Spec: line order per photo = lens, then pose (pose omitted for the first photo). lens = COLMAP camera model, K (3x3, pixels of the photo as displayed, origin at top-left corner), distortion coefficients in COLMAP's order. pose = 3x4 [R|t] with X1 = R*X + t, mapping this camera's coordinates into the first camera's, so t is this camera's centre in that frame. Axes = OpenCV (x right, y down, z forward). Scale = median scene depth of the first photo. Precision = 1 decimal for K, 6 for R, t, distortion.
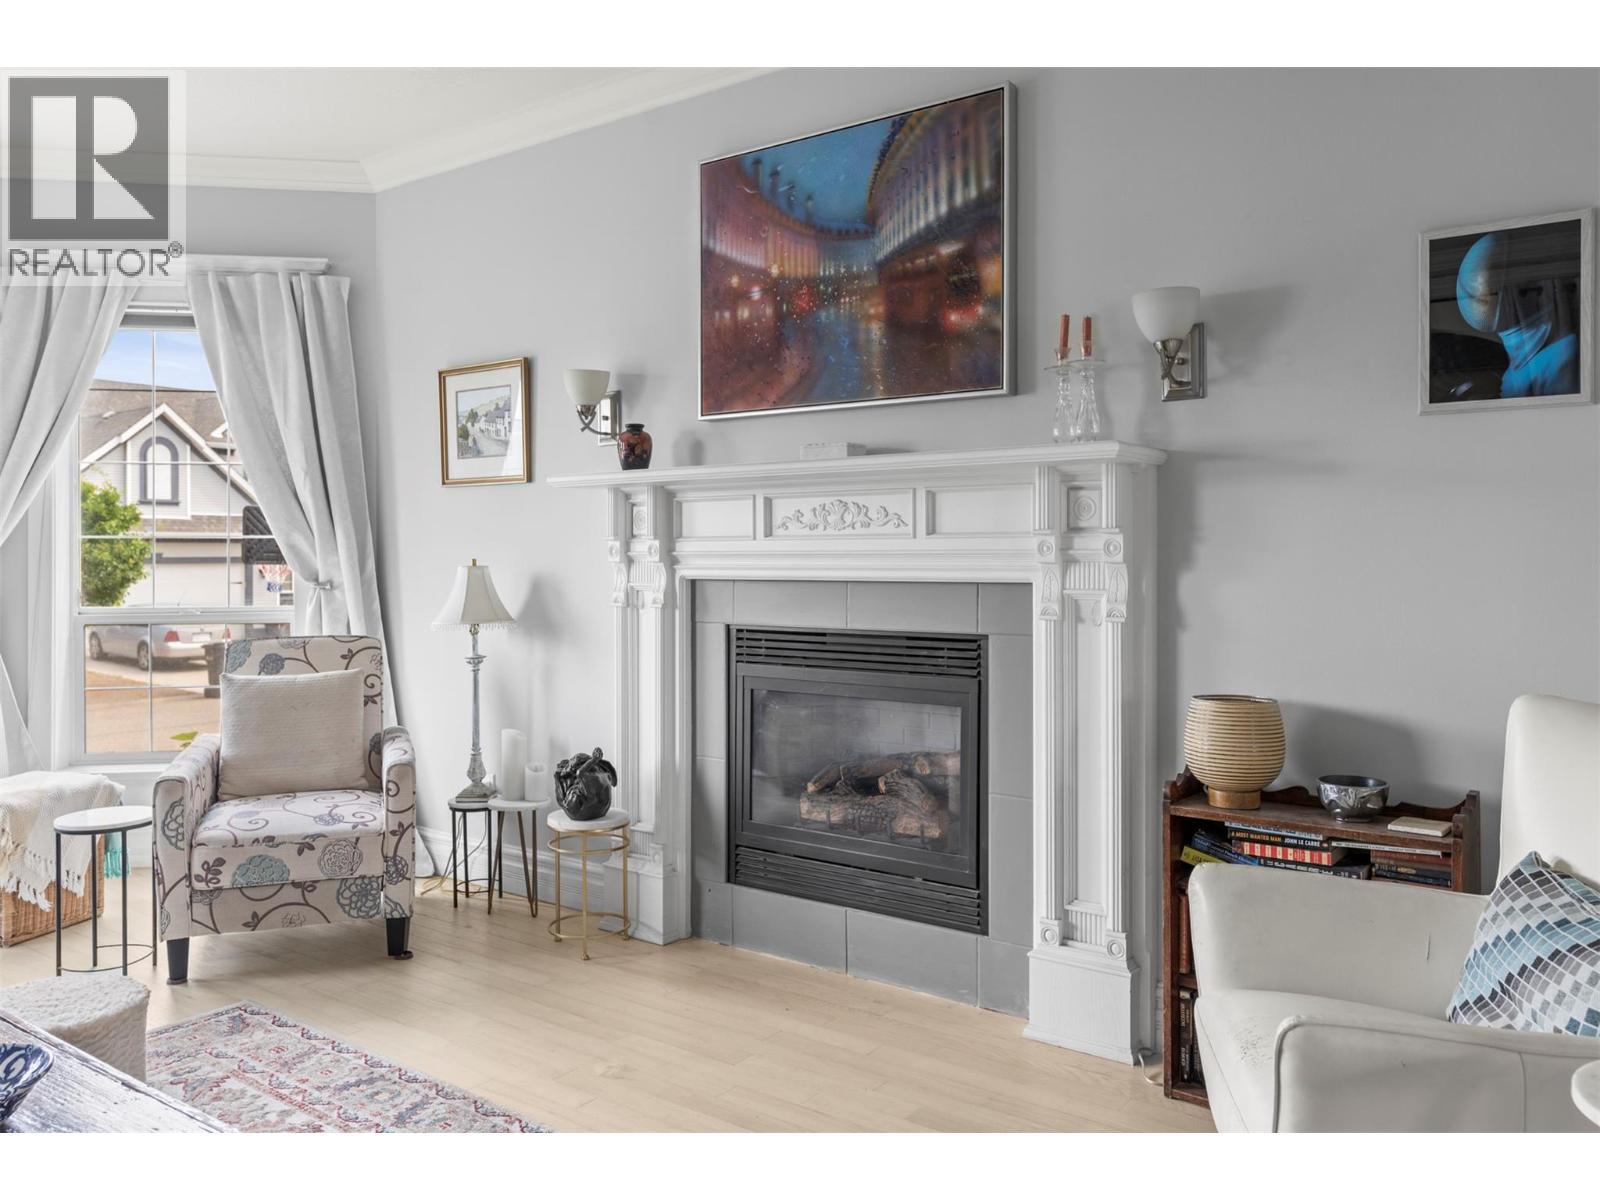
lens RADIAL K [[1212.1, 0, 801.8], [0, 1212.1, 556.1], [0, 0, 1]] dist [0.010665, 0.005442]
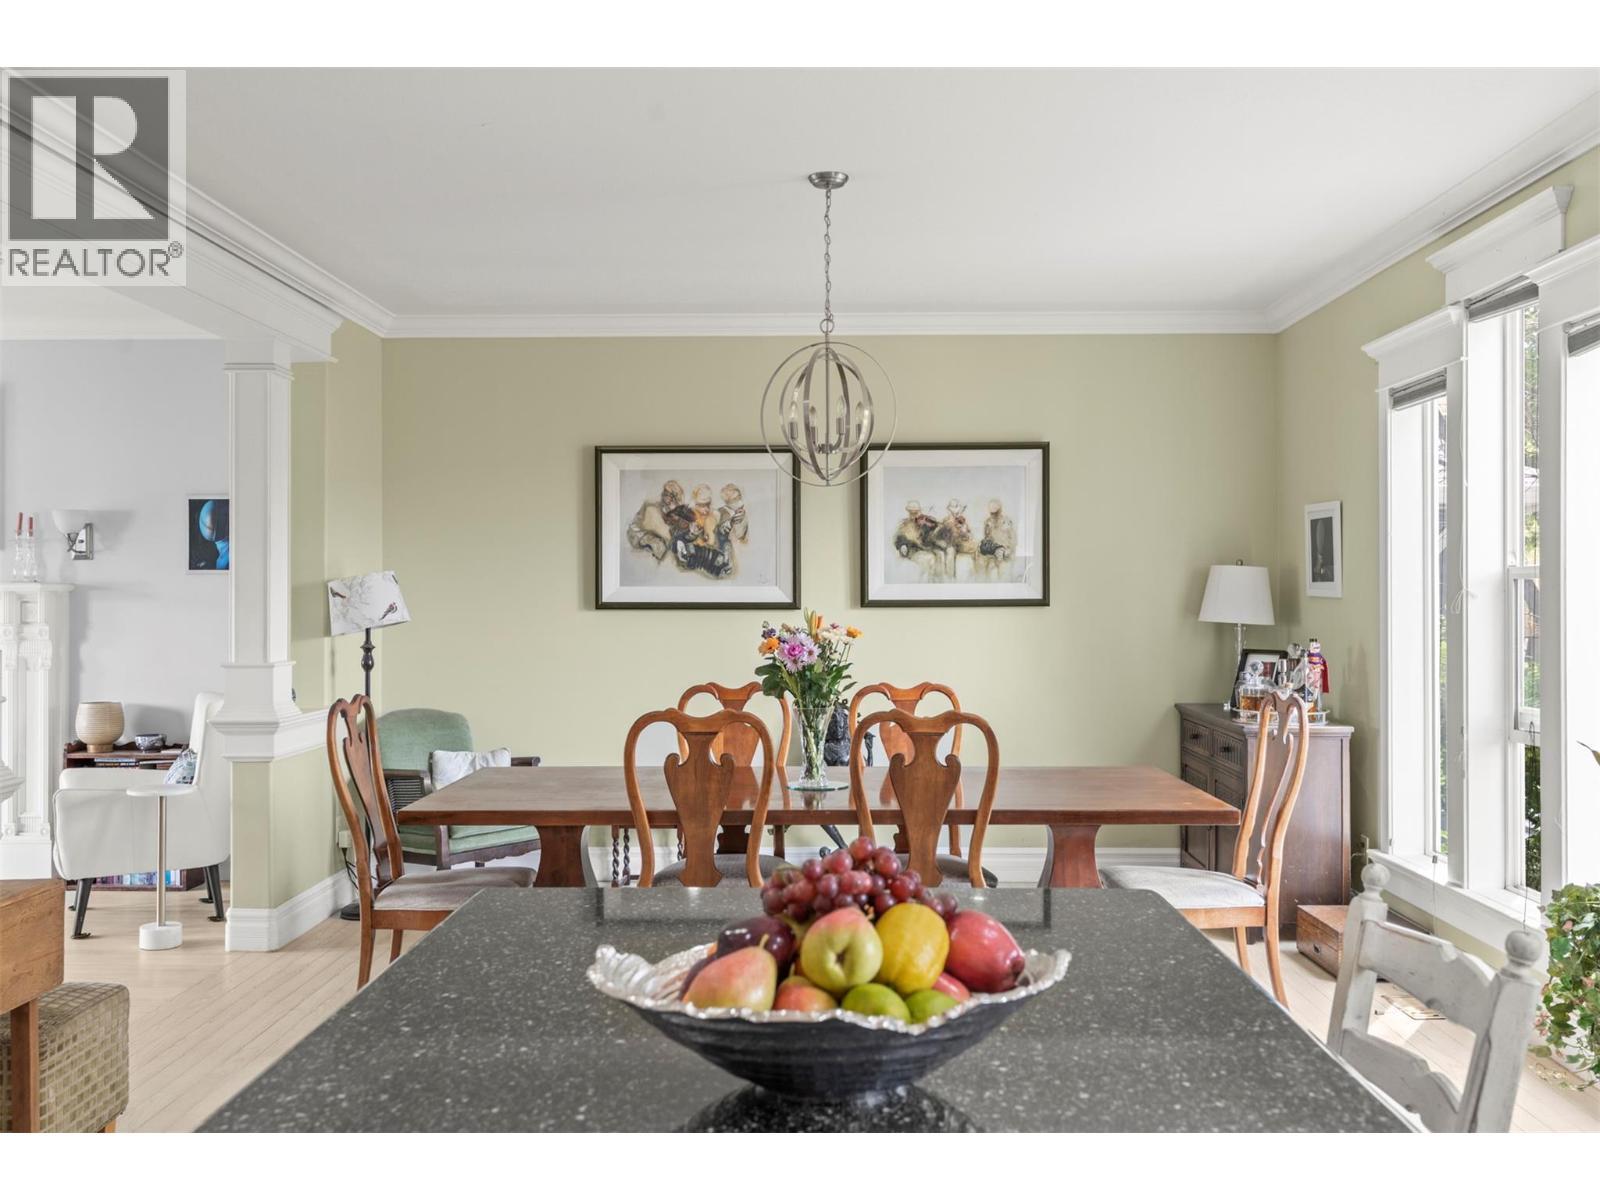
lens RADIAL K [[1448.7, 0, 800.0], [0, 1448.7, 600.0], [0, 0, 1]] dist [0.013327, 0.006175]
pose [[0.818747, 0.000332, 0.574155, -0.103105], [-0.000400, 1.000000, -0.000007, -0.061646], [-0.574154, -0.000224, 0.818747, -1.710338]]
